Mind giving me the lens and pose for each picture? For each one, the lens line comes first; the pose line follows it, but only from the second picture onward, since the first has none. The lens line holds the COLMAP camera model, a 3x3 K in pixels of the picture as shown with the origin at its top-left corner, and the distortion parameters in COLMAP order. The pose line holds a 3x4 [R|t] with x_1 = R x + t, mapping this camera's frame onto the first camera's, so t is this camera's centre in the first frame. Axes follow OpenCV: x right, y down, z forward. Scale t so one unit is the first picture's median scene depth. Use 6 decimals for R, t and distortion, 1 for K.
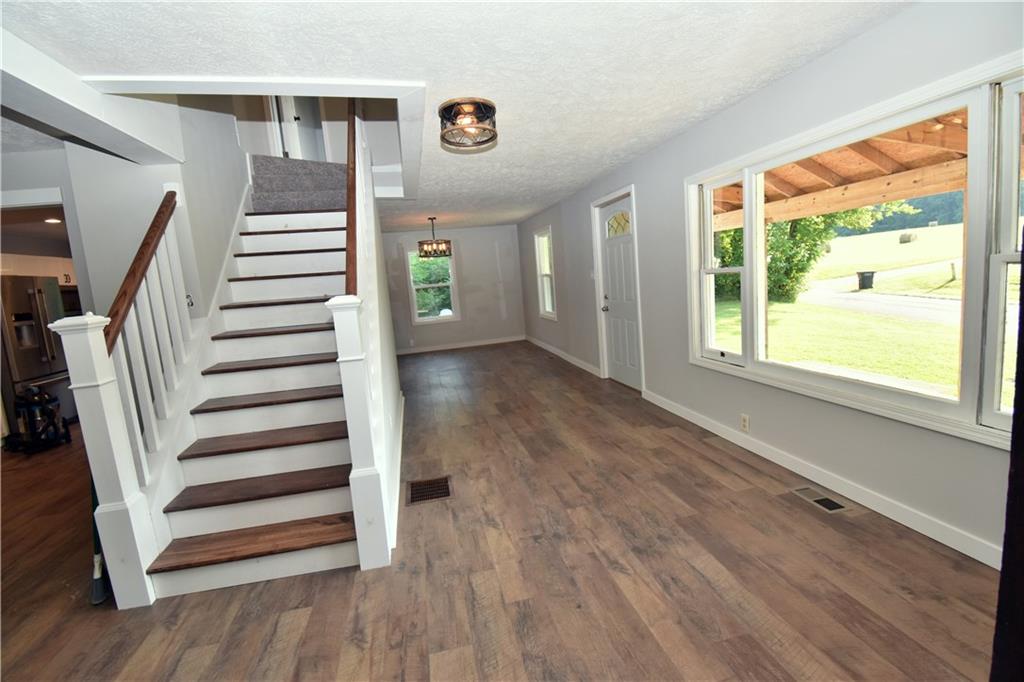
lens RADIAL K [[452.7, 0, 503.8], [0, 452.7, 338.0], [0, 0, 1]] dist [0.011737, -0.020744]
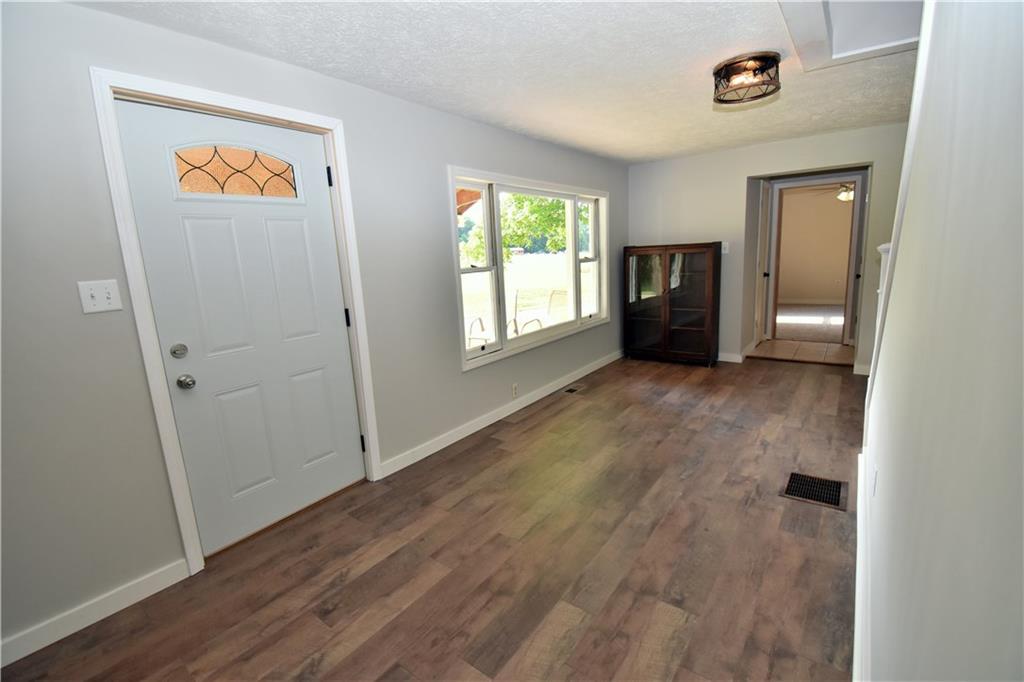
lens RADIAL K [[452.7, 0, 515.1], [0, 452.7, 339.6], [0, 0, 1]] dist [0.011737, -0.020744]
pose [[-0.659978, -0.024808, 0.750875, -0.416953], [0.201571, 0.956963, 0.208786, -0.216451], [-0.723739, 0.289149, -0.626574, 1.827918]]
